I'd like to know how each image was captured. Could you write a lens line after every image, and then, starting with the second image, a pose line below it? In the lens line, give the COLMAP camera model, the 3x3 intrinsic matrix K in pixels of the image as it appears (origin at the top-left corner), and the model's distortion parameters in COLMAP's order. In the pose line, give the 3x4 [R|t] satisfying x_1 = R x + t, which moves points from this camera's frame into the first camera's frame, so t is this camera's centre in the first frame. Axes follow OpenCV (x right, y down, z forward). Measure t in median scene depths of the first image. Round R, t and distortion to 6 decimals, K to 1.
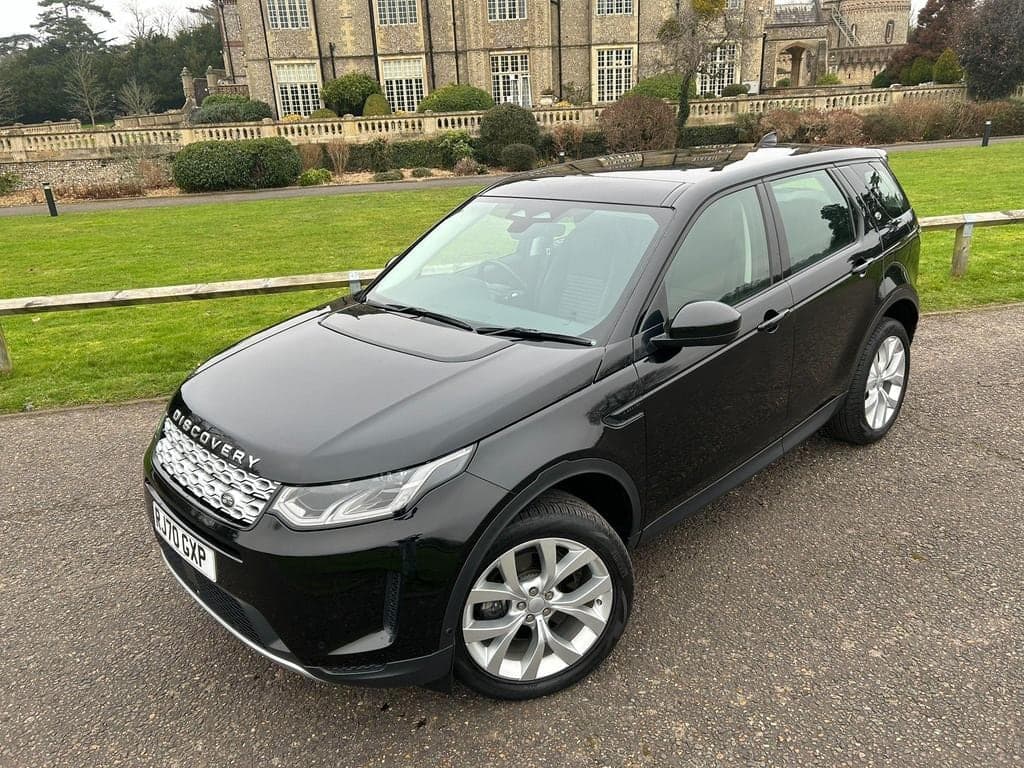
lens RADIAL K [[766.0, 0, 511.1], [0, 766.0, 382.0], [0, 0, 1]] dist [0.043523, -0.046579]
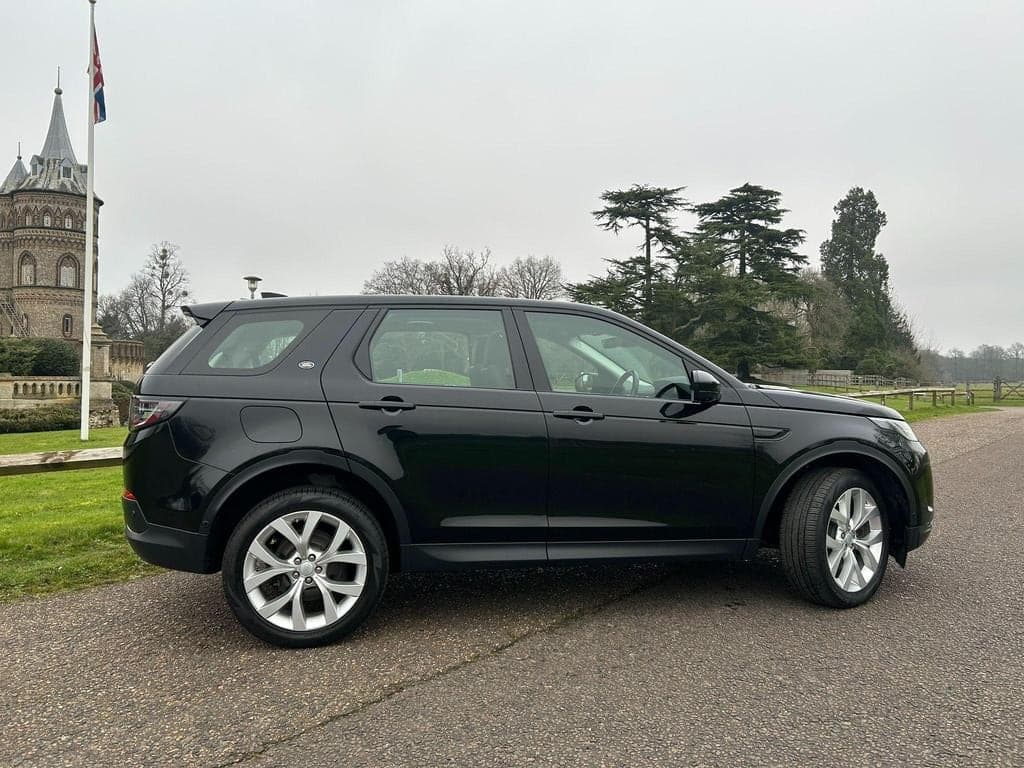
lens RADIAL K [[766.0, 0, 511.1], [0, 766.0, 382.0], [0, 0, 1]] dist [0.043523, -0.046579]
pose [[0.755832, 0.049796, 0.652869, 0.491269], [0.187758, 0.938746, -0.288969, -0.050990], [-0.627268, 0.340993, 0.700185, 0.100094]]
